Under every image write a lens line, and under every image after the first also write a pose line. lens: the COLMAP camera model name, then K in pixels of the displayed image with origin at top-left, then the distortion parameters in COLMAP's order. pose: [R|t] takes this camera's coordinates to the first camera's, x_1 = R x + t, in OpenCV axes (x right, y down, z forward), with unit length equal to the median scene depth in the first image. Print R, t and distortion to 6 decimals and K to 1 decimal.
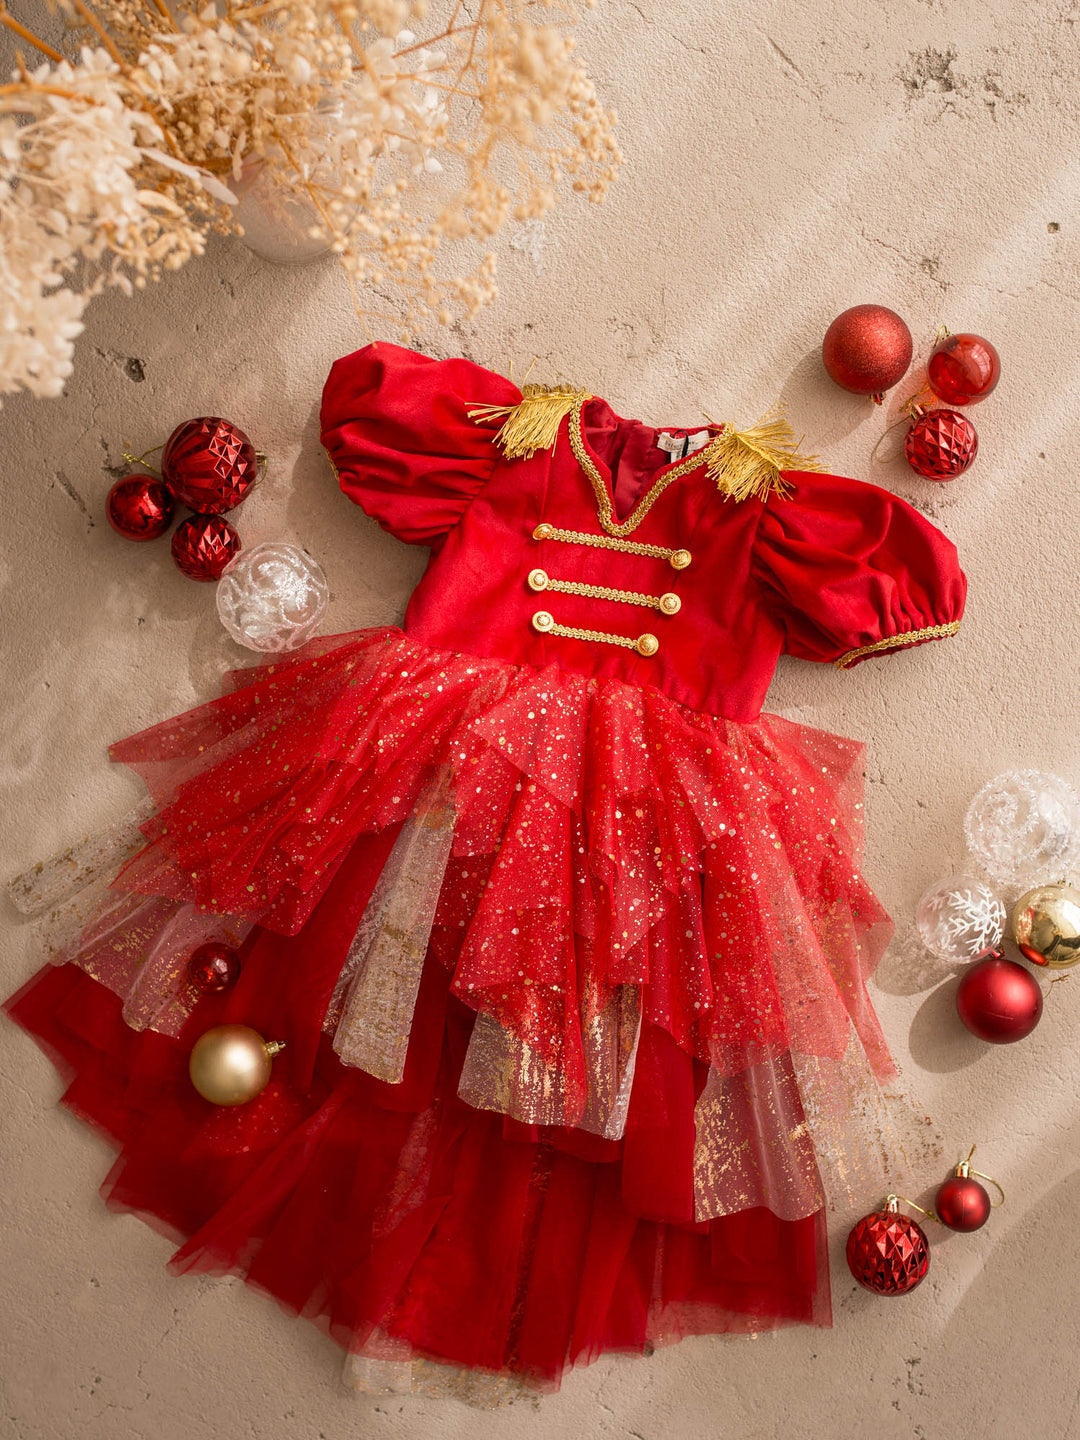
lens RADIAL K [[1583.9, 0, 543.4], [0, 1583.9, 718.0], [0, 0, 1]] dist [-0.068460, 0.102906]
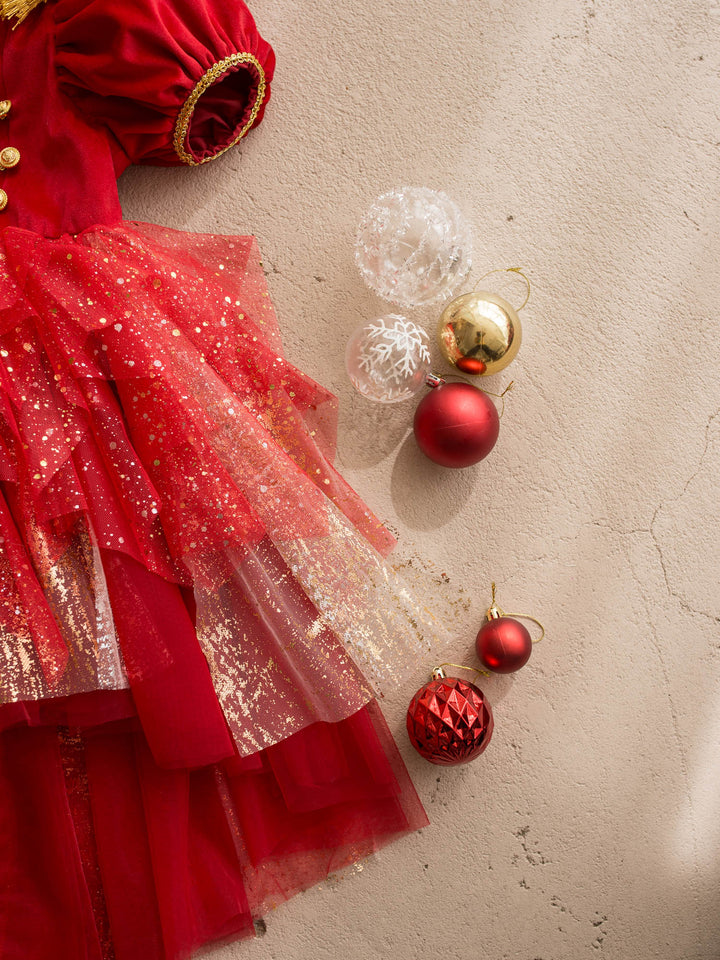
lens RADIAL K [[1055.9, 0, 362.2], [0, 1055.9, 478.6], [0, 0, 1]] dist [-0.068460, 0.102906]
pose [[0.936609, -0.321137, 0.140121, 0.133783], [0.340350, 0.928868, -0.146173, 0.291445], [-0.083213, 0.184598, 0.979285, 0.371620]]
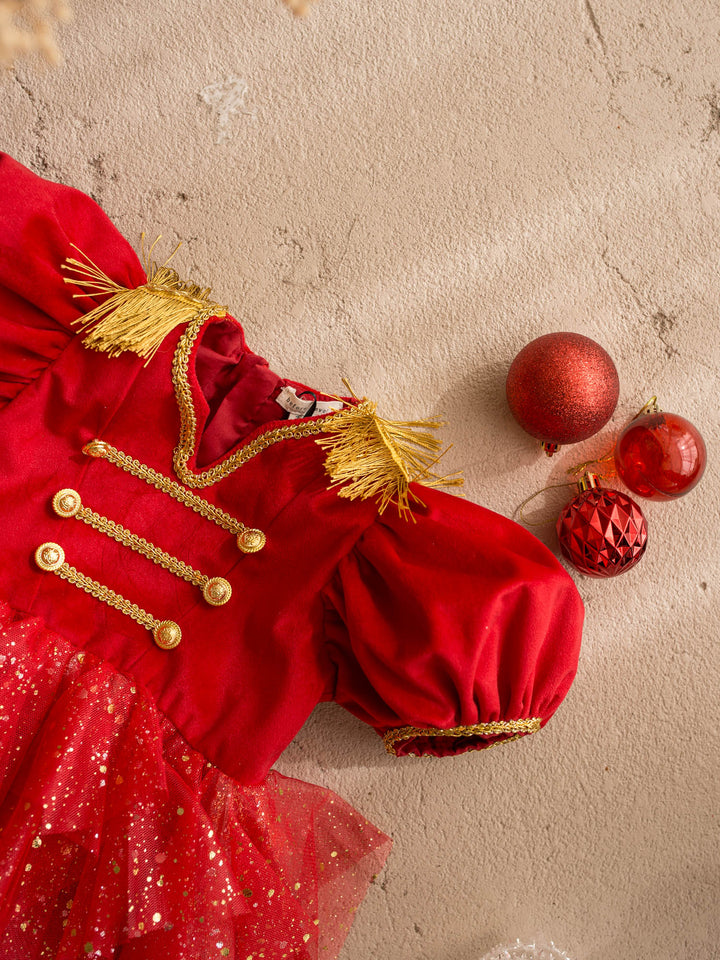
lens RADIAL K [[1055.9, 0, 362.2], [0, 1055.9, 478.6], [0, 0, 1]] dist [-0.068460, 0.102906]
pose [[0.919077, 0.370567, 0.134082, 0.057219], [-0.361625, 0.928281, -0.086729, -0.106622], [-0.156605, 0.031223, 0.987168, 0.482625]]
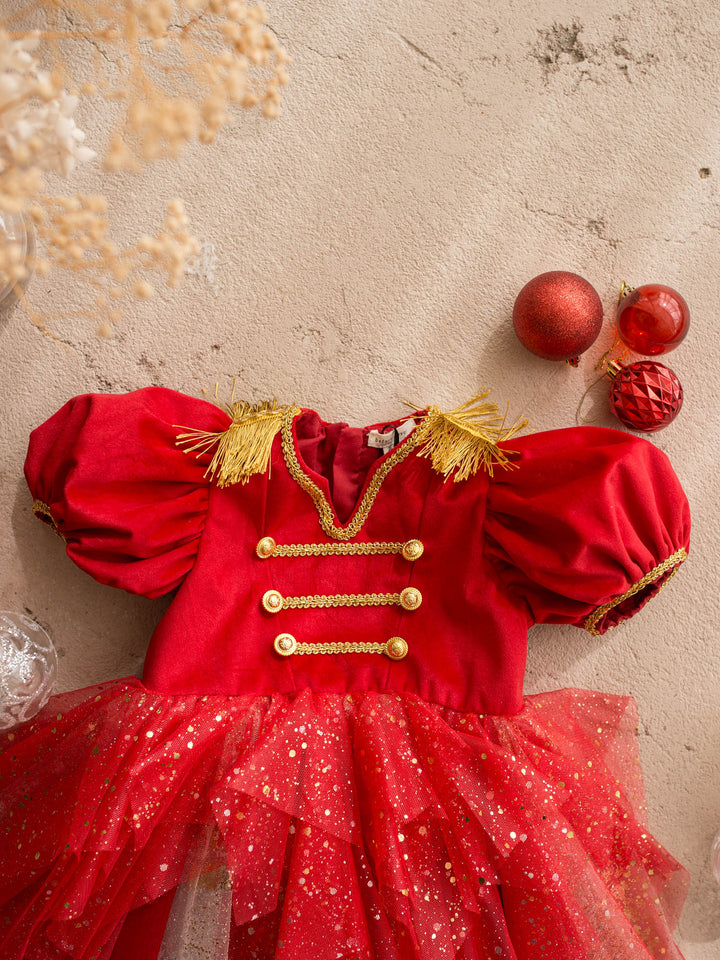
lens RADIAL K [[1055.9, 0, 362.2], [0, 1055.9, 478.6], [0, 0, 1]] dist [-0.068460, 0.102906]
pose [[0.978442, -0.174528, 0.110419, -0.006794], [0.184588, 0.978819, -0.088551, -0.094857], [-0.092625, 0.107024, 0.989933, 0.355780]]
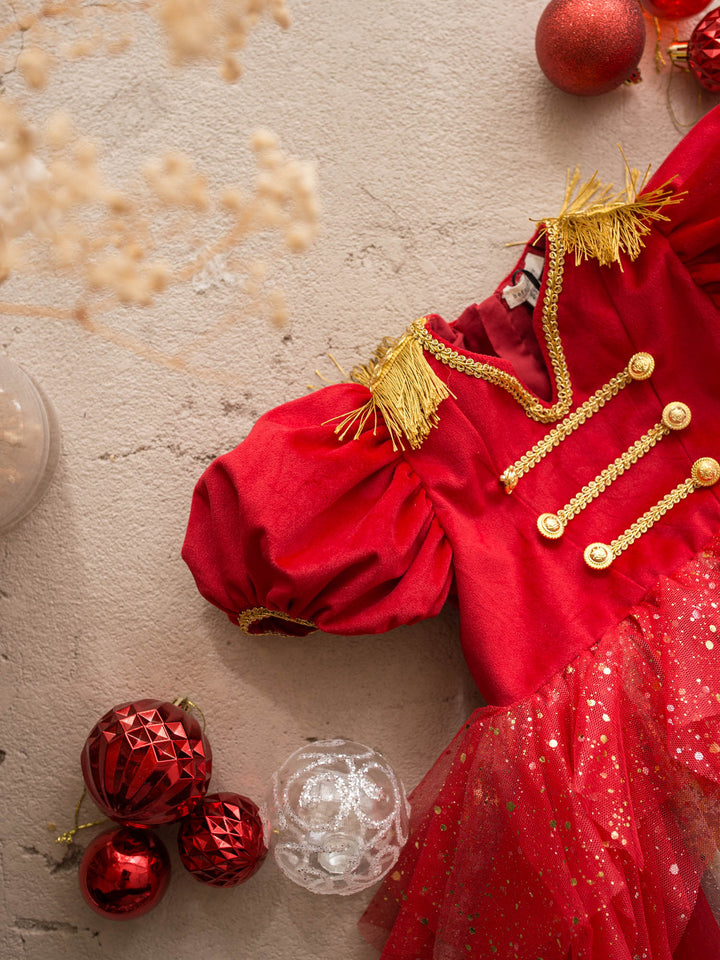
lens RADIAL K [[1055.9, 0, 362.2], [0, 1055.9, 478.6], [0, 0, 1]] dist [-0.068460, 0.102906]
pose [[0.647779, -0.748897, 0.139771, -0.116703], [0.761742, 0.633947, -0.133643, -0.103967], [0.011477, 0.193041, 0.981124, 0.497495]]
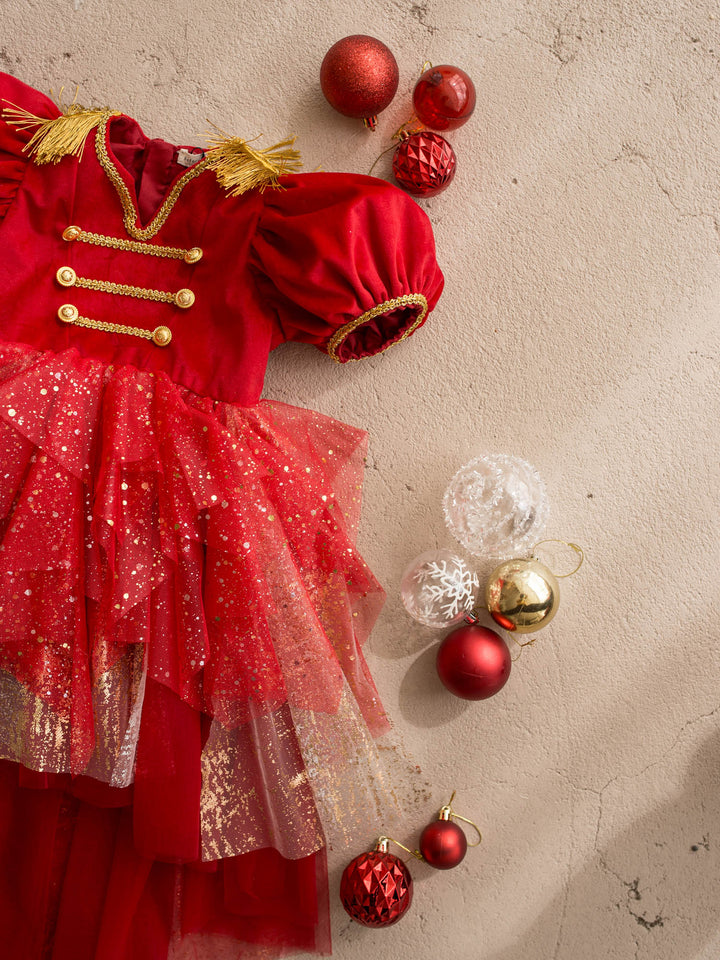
lens RADIAL K [[1055.9, 0, 362.2], [0, 1055.9, 478.6], [0, 0, 1]] dist [-0.068460, 0.102906]
pose [[0.995967, 0.018105, 0.087880, 0.143946], [-0.015469, 0.999413, -0.030583, 0.074228], [-0.088382, 0.029101, 0.995661, 0.257630]]
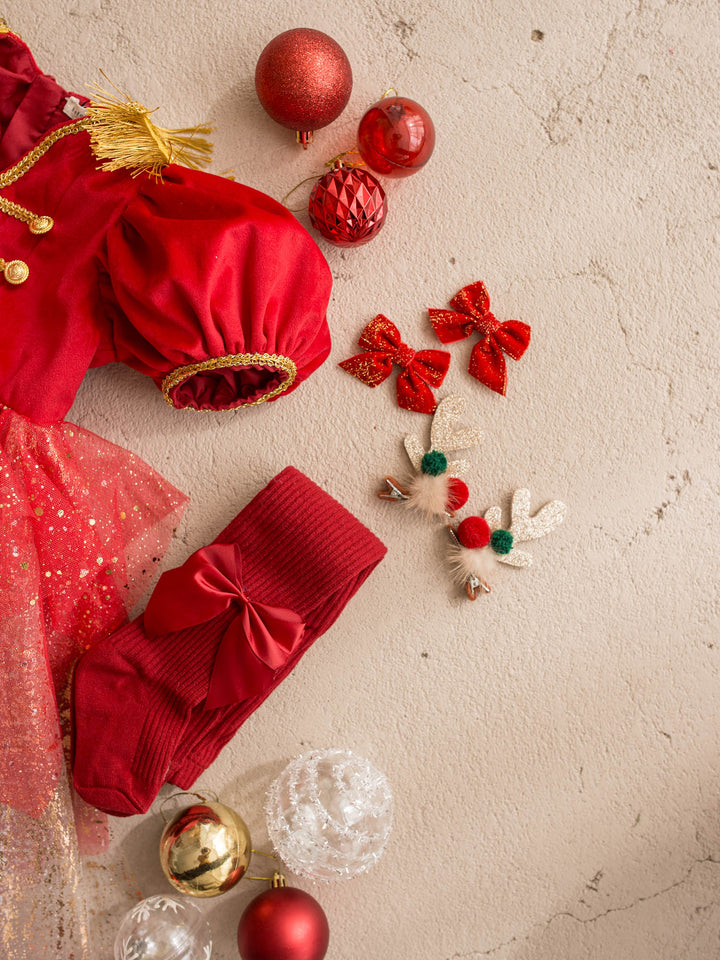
lens RADIAL K [[1055.9, 0, 362.2], [0, 1055.9, 478.6], [0, 0, 1]] dist [-0.068460, 0.102906]
pose [[0.939621, 0.325990, 0.104128, 0.244341], [-0.321787, 0.945192, -0.055366, 0.007072], [-0.116470, 0.018516, 0.993022, 0.389216]]
